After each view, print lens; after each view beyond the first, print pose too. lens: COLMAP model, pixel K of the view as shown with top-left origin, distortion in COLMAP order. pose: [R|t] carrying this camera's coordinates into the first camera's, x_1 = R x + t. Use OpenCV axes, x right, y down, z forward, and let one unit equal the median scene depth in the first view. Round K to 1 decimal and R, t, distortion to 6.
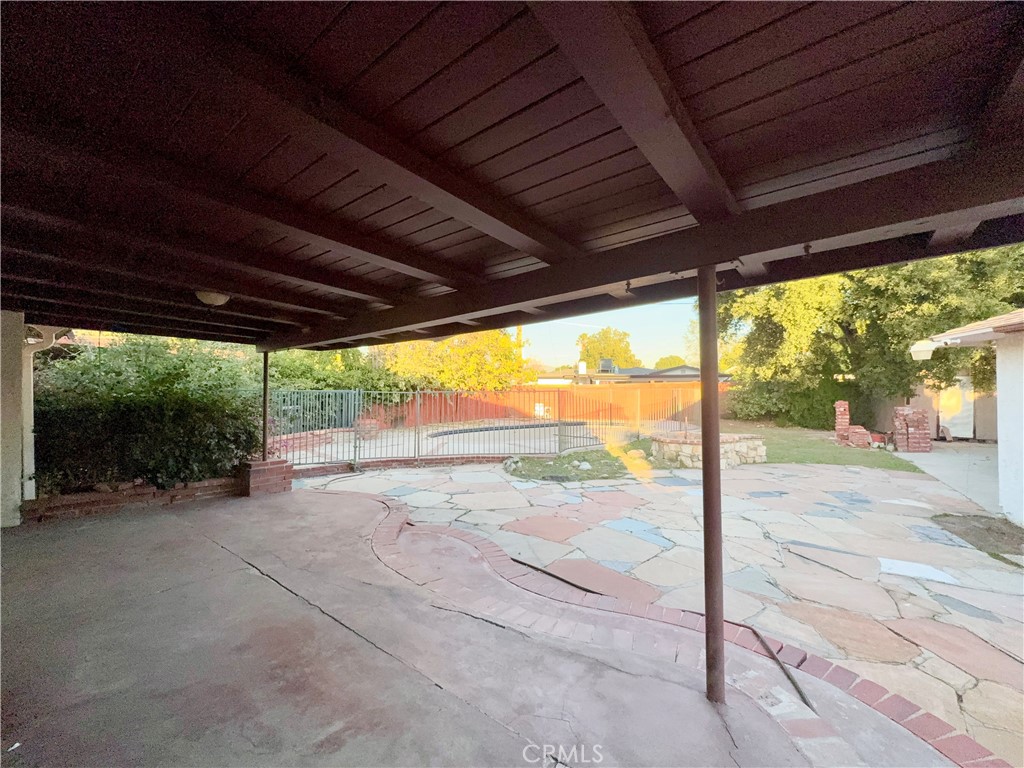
lens RADIAL K [[408.2, 0, 510.0], [0, 408.2, 383.5], [0, 0, 1]] dist [-0.000652, -0.000043]
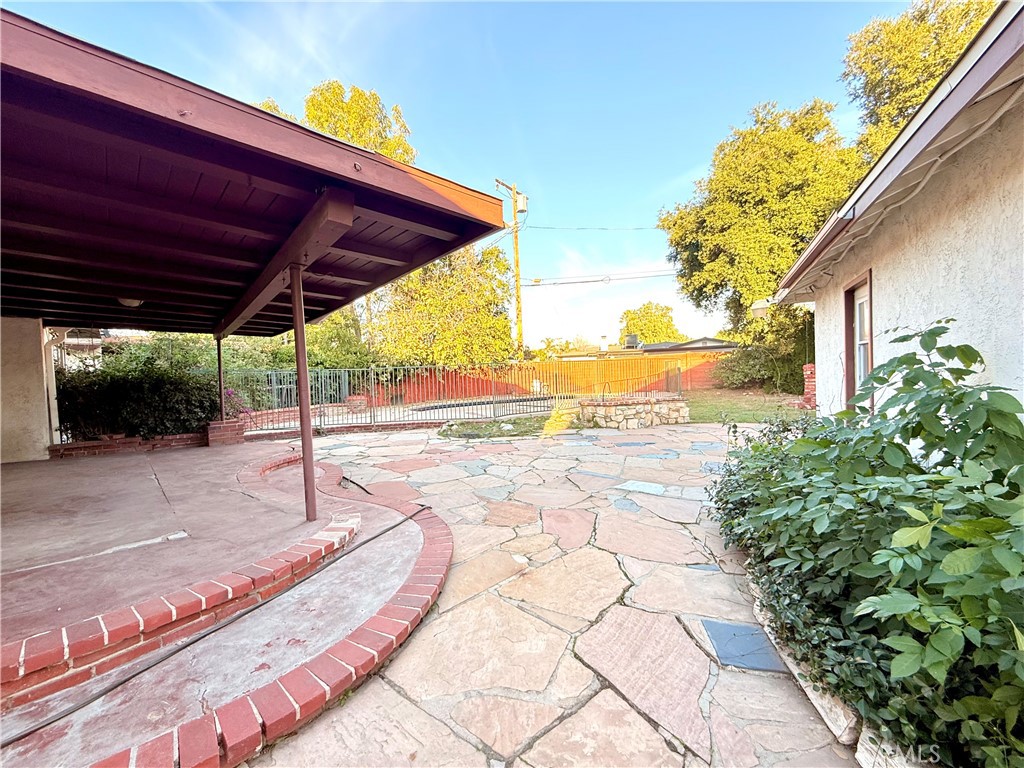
lens RADIAL K [[408.2, 0, 510.0], [0, 408.2, 383.5], [0, 0, 1]] dist [-0.000652, -0.000043]
pose [[0.989678, -0.033217, -0.139409, 0.546731], [0.039009, 0.998477, 0.039022, 0.054267], [0.137901, -0.044058, 0.989466, -0.195444]]
